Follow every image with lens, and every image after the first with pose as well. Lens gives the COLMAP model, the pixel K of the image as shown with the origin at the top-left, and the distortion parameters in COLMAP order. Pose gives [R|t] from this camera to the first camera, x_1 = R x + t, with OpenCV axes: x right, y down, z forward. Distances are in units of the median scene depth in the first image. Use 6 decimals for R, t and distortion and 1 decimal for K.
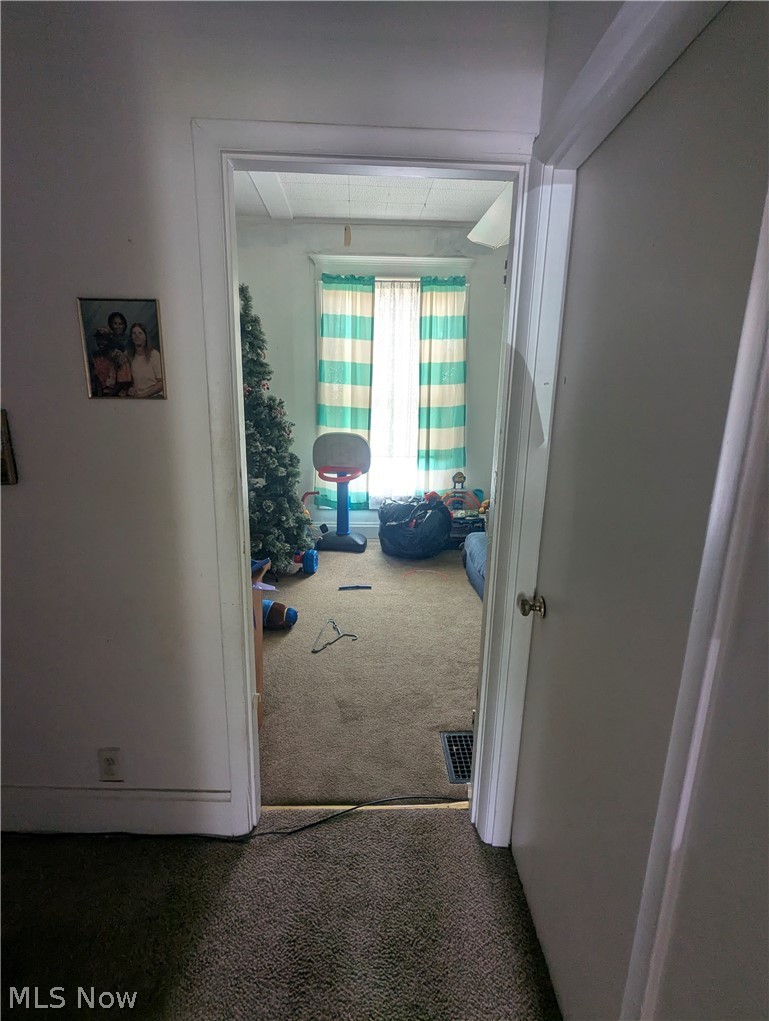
lens RADIAL K [[486.1, 0, 384.5], [0, 486.1, 513.0], [0, 0, 1]] dist [0.004994, -0.002029]
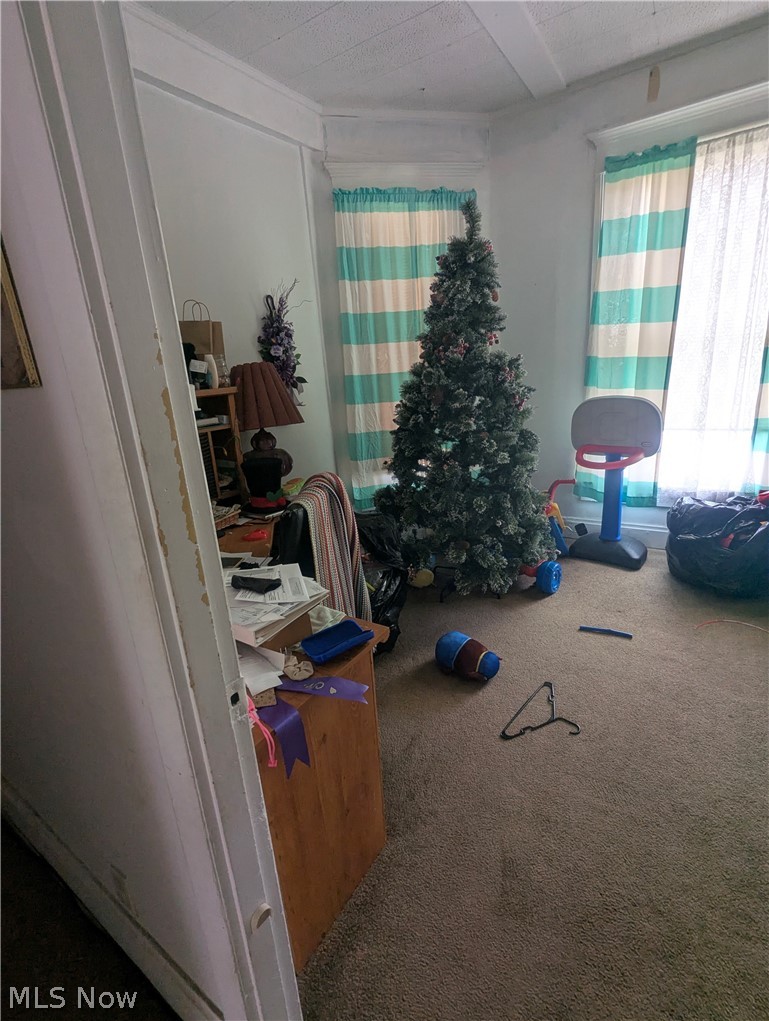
lens RADIAL K [[486.1, 0, 383.8], [0, 486.1, 509.0], [0, 0, 1]] dist [0.004994, -0.002029]
pose [[0.818918, 0.092307, -0.566438, 0.047570], [-0.049851, 0.994691, 0.090024, -0.053052], [0.571741, -0.045485, 0.819172, 0.244252]]
